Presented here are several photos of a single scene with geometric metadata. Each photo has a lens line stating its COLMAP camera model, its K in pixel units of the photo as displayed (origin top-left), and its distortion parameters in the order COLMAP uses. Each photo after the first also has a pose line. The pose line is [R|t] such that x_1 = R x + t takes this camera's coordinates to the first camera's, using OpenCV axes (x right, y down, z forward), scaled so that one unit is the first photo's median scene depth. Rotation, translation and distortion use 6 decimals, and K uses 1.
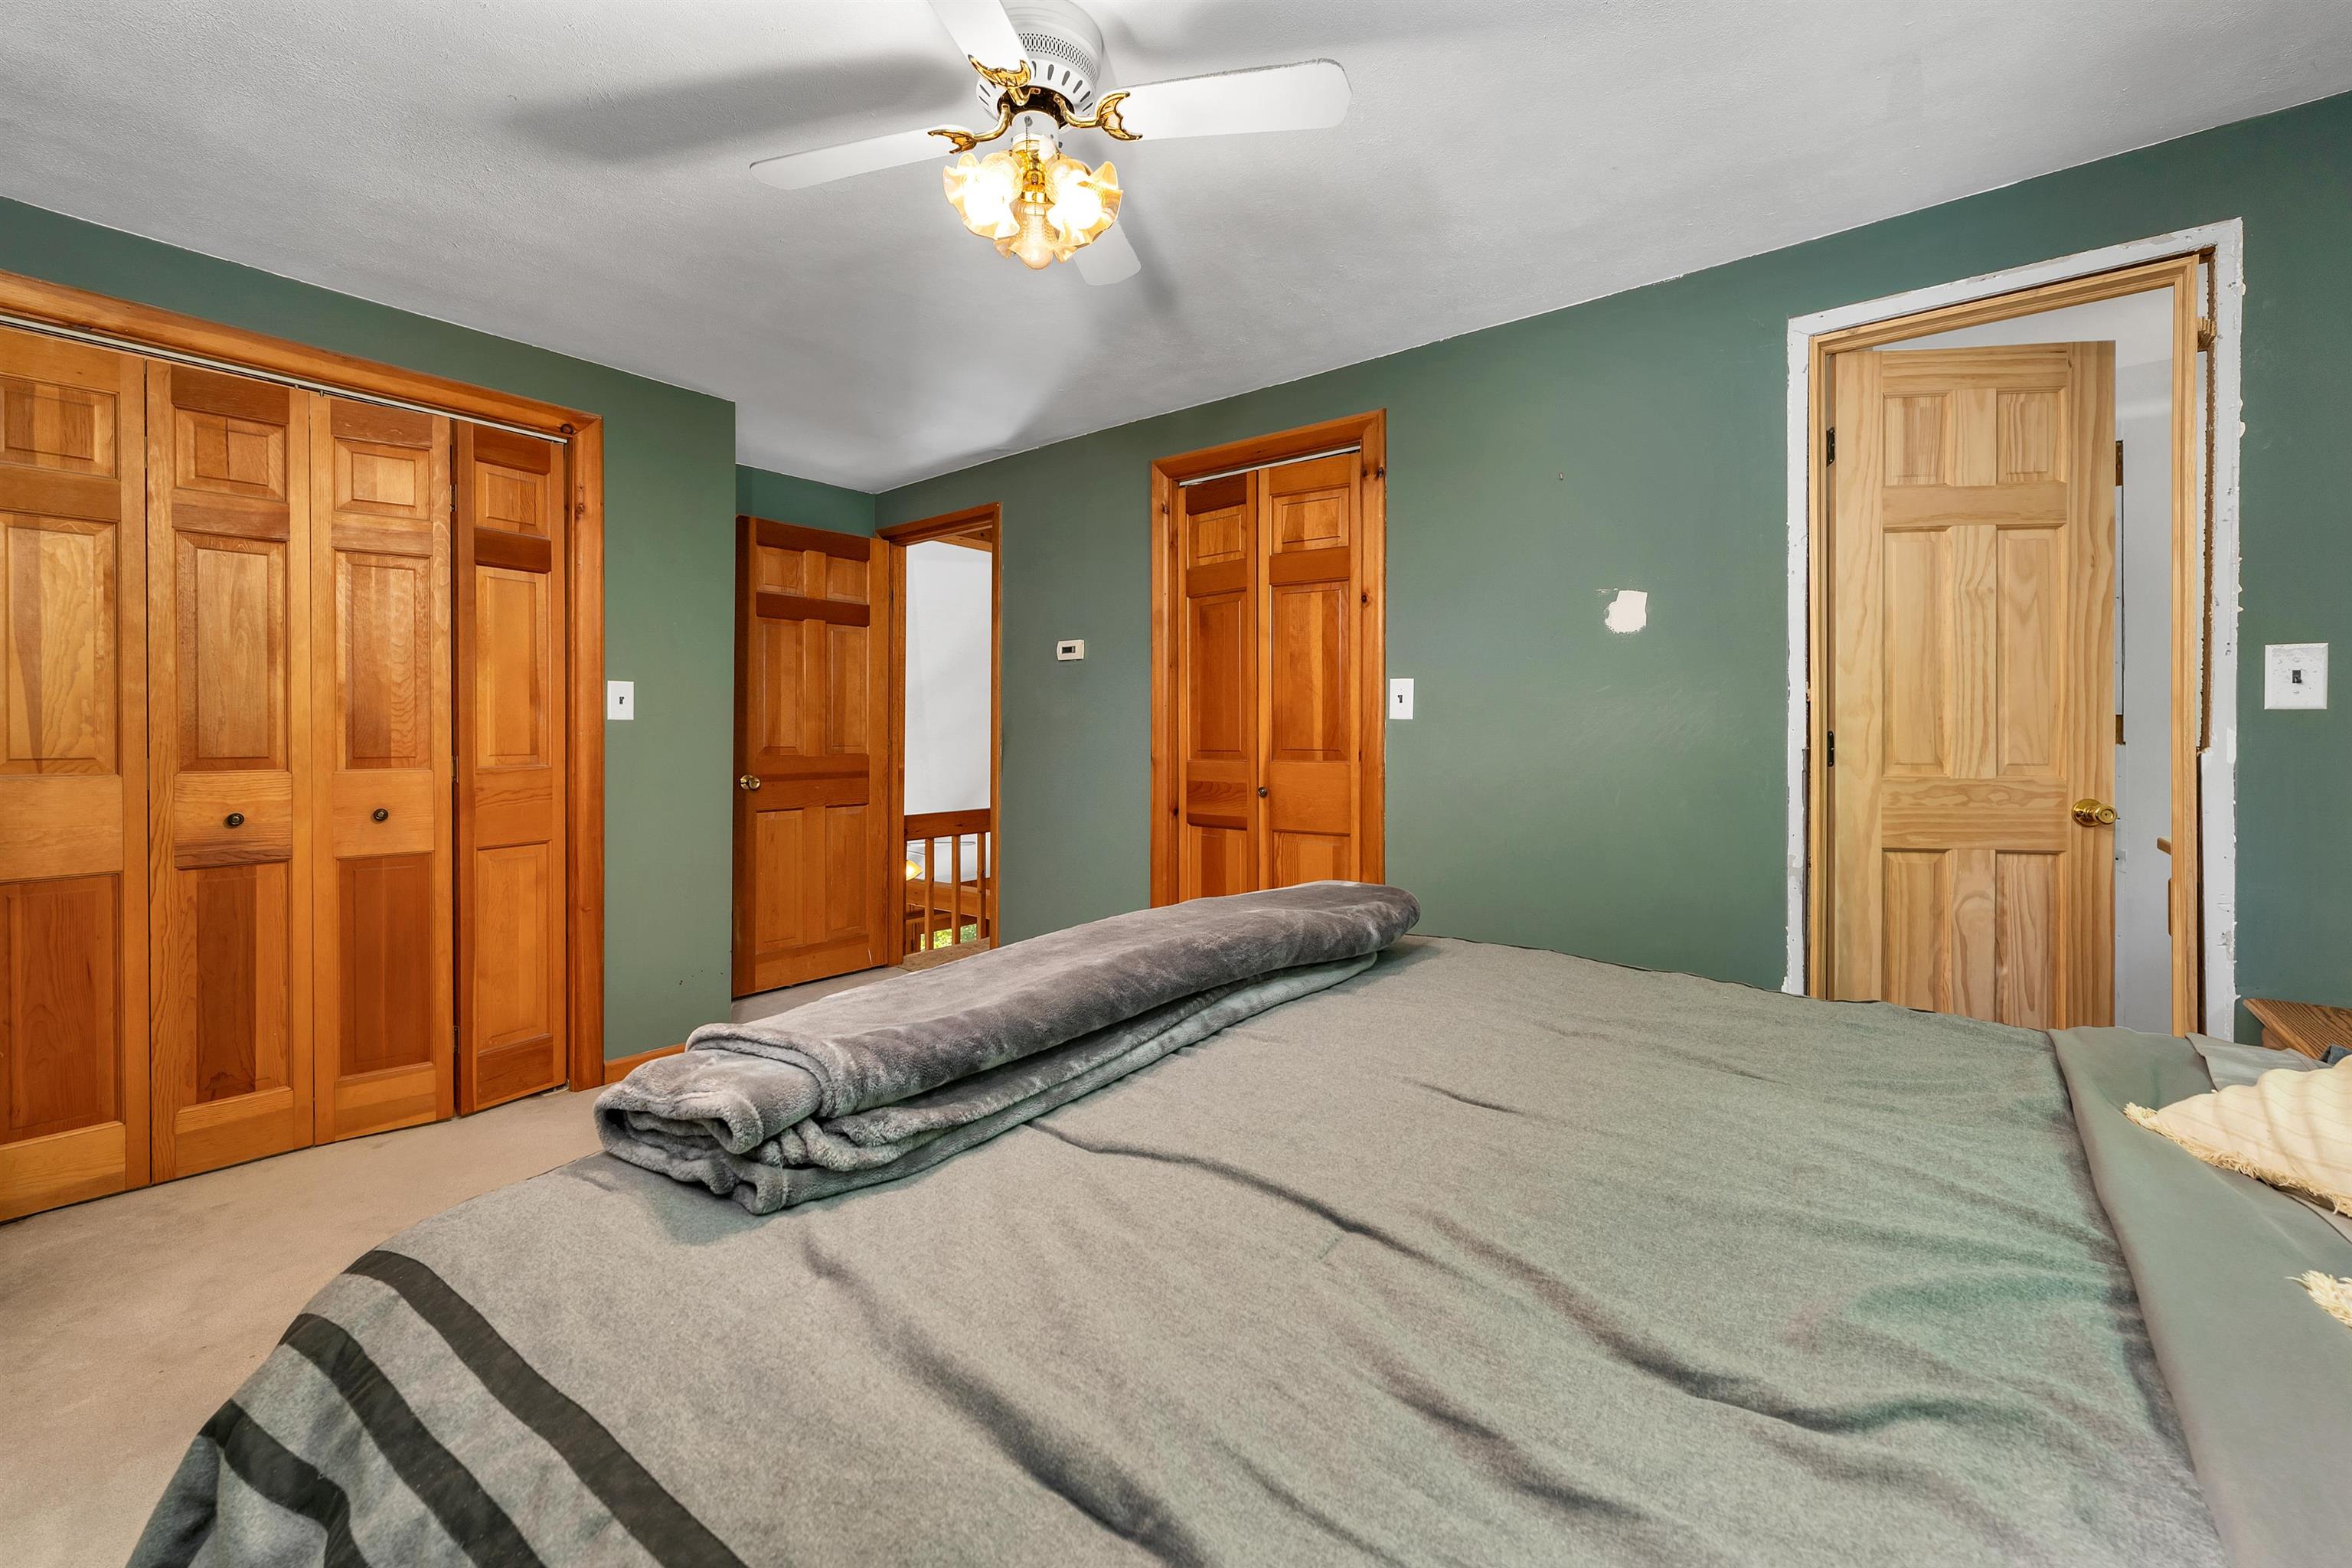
lens RADIAL K [[985.4, 0, 1174.7], [0, 985.4, 784.5], [0, 0, 1]] dist [0.002874, 0.000070]
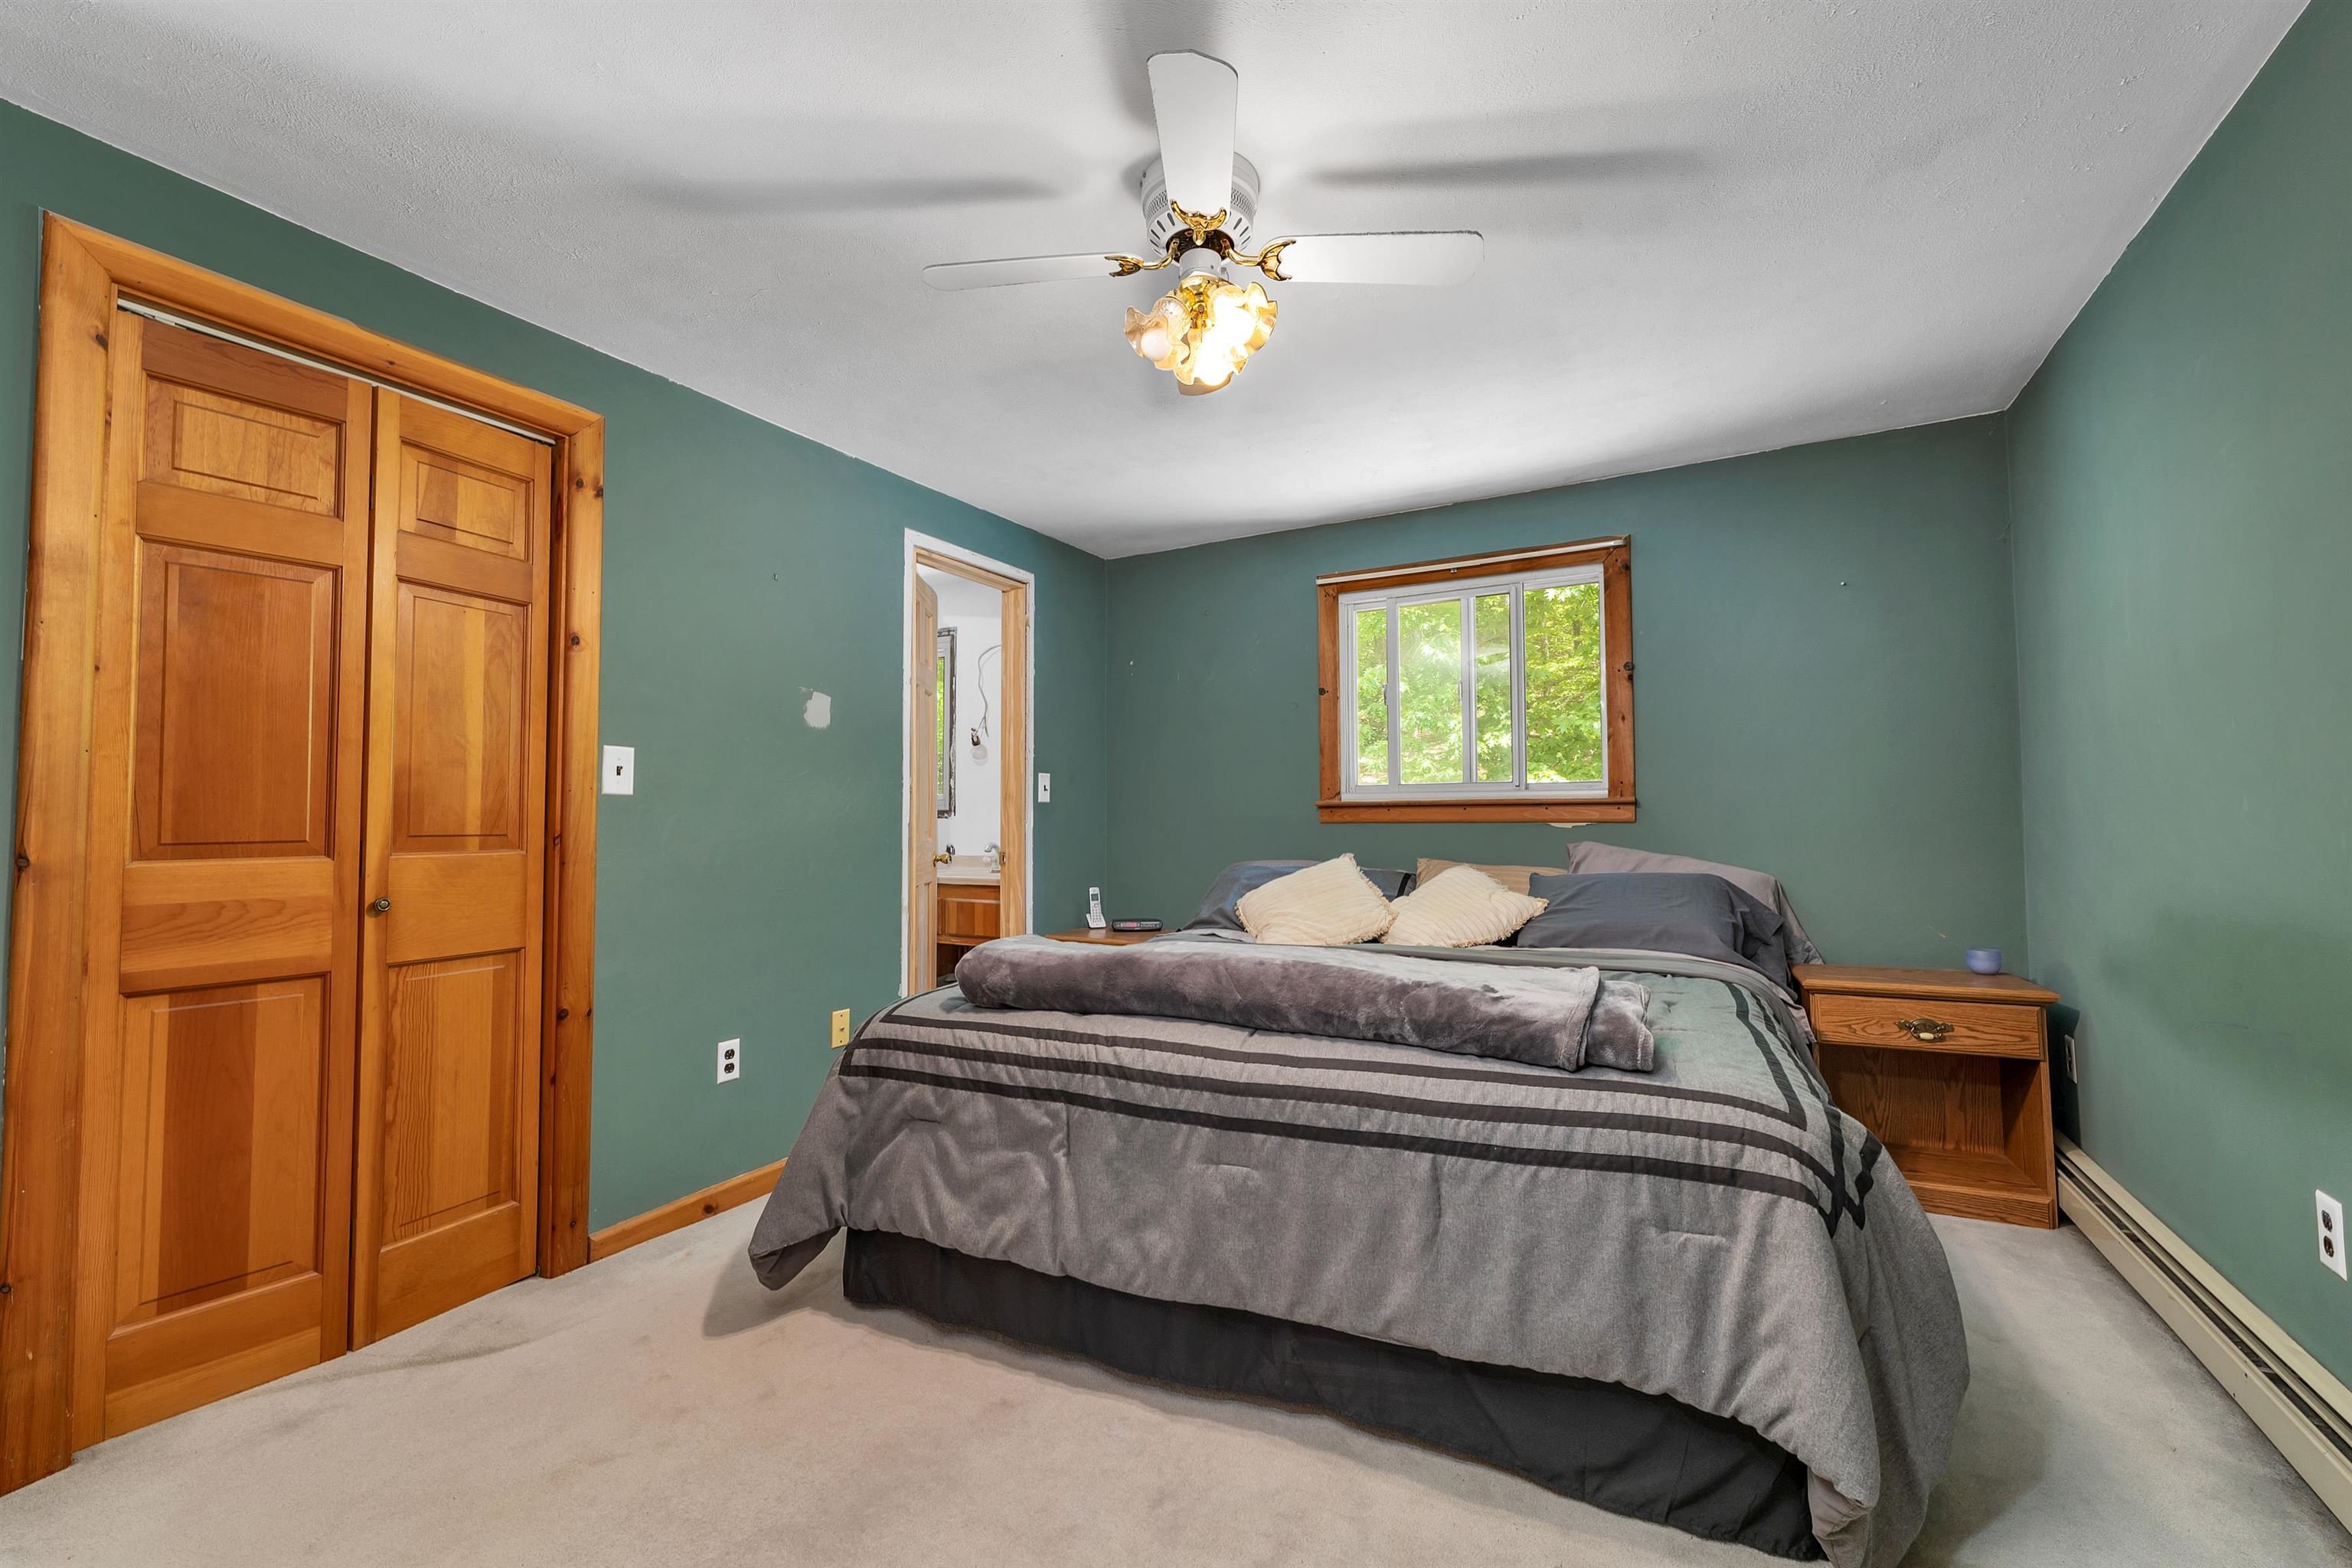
lens RADIAL K [[985.4, 0, 1174.7], [0, 985.4, 784.5], [0, 0, 1]] dist [0.002874, 0.000070]
pose [[-0.176130, 0.026799, 0.984002, -0.636305], [0.044652, 0.998818, -0.019210, -0.035557], [-0.983354, 0.040554, -0.177118, 0.646507]]
